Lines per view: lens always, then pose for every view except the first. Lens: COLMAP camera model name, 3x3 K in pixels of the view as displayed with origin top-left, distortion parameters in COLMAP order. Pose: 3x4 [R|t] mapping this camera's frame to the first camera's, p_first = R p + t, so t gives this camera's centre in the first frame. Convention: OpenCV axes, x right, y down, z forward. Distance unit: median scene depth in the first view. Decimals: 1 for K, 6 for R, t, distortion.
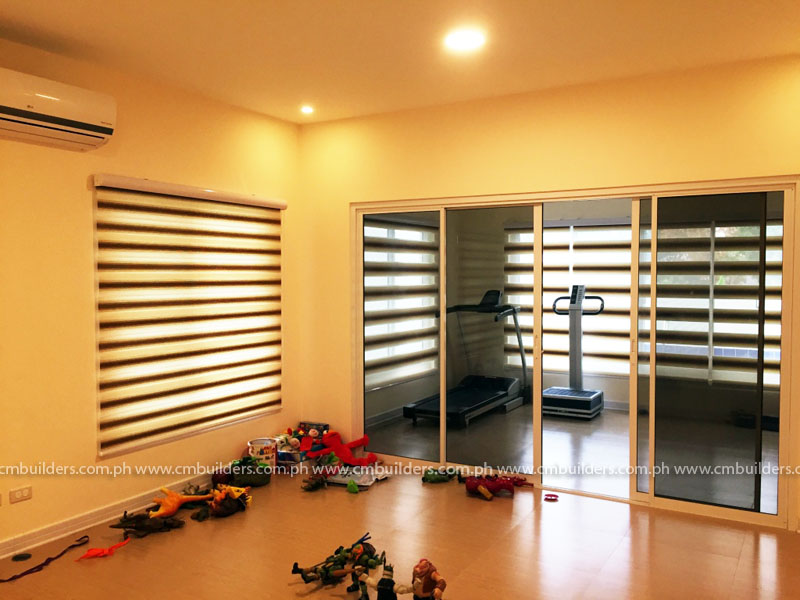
lens RADIAL K [[687.6, 0, 410.1], [0, 687.6, 299.3], [0, 0, 1]] dist [0.027352, -0.004244]
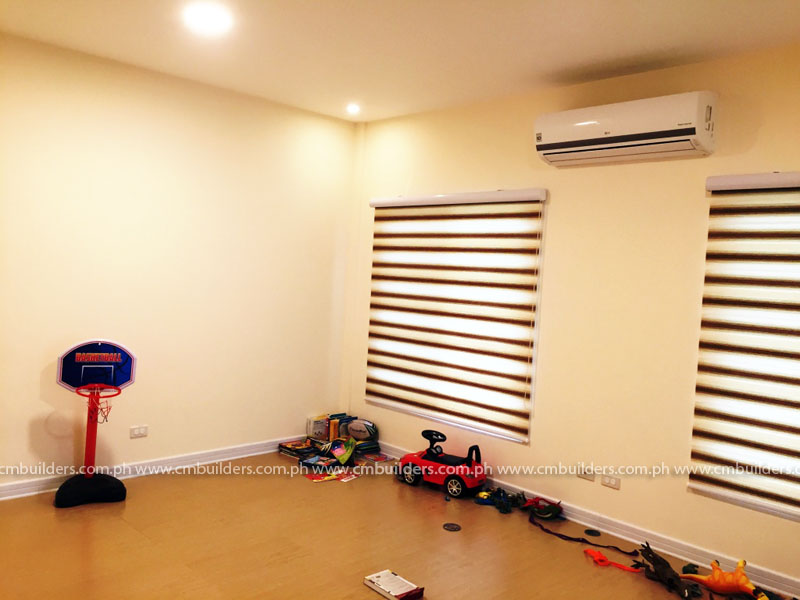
lens RADIAL K [[687.6, 0, 410.1], [0, 687.6, 299.3], [0, 0, 1]] dist [0.027352, -0.004244]
pose [[-0.267734, 0.028308, -0.963077, 0.570969], [-0.091041, 0.994353, 0.054537, -0.038738], [0.959182, 0.102281, -0.263645, 0.939820]]
